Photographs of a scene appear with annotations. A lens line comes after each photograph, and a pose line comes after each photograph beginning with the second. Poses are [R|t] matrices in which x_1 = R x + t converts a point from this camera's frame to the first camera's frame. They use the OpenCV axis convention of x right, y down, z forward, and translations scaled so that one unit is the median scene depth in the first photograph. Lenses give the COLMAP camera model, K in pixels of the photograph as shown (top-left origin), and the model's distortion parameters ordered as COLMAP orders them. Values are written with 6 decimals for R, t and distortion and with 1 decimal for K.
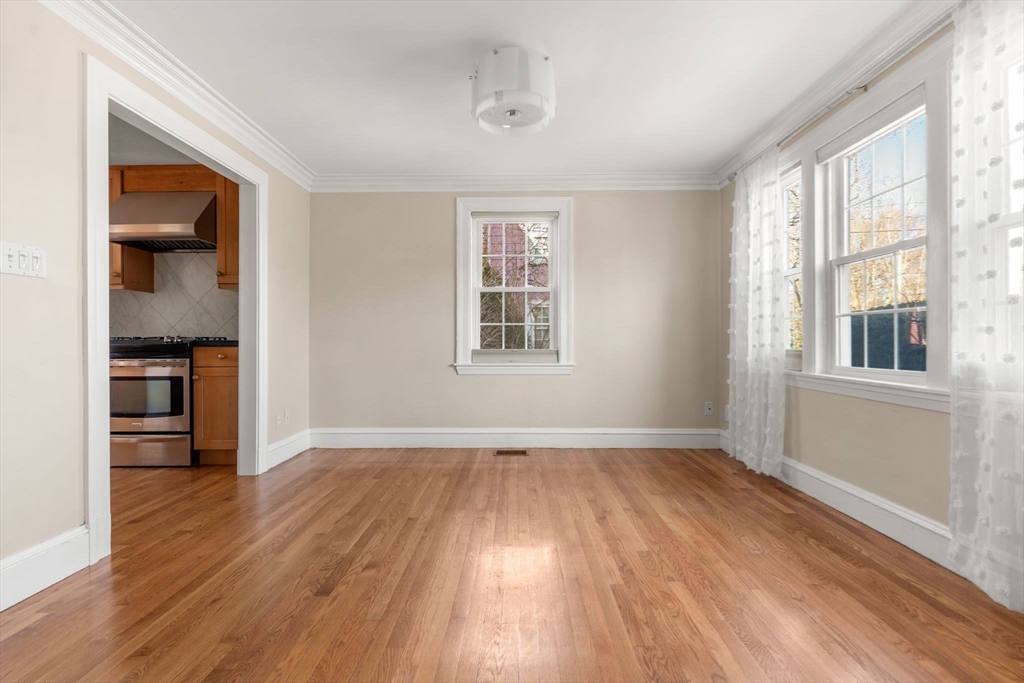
lens RADIAL K [[463.0, 0, 509.5], [0, 463.0, 345.2], [0, 0, 1]] dist [0.001340, 0.000304]
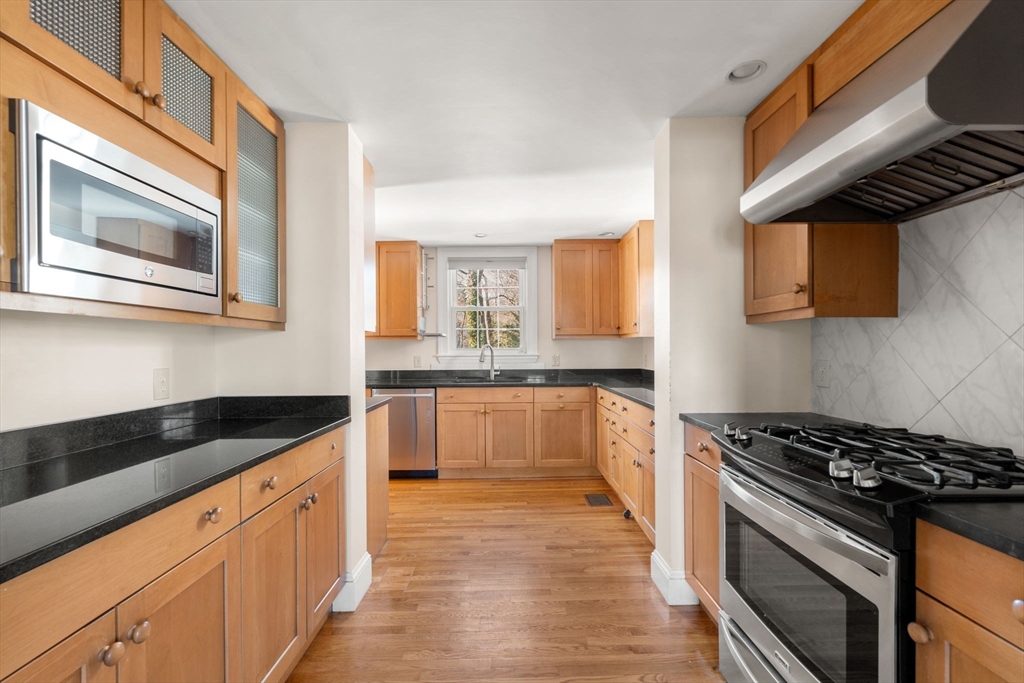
lens RADIAL K [[463.0, 0, 509.5], [0, 463.0, 345.2], [0, 0, 1]] dist [0.001340, 0.000304]
pose [[0.019337, -0.003552, -0.999807, -0.372977], [-0.006675, 0.999971, -0.003681, -0.089407], [0.999791, 0.006745, 0.019313, 0.686422]]
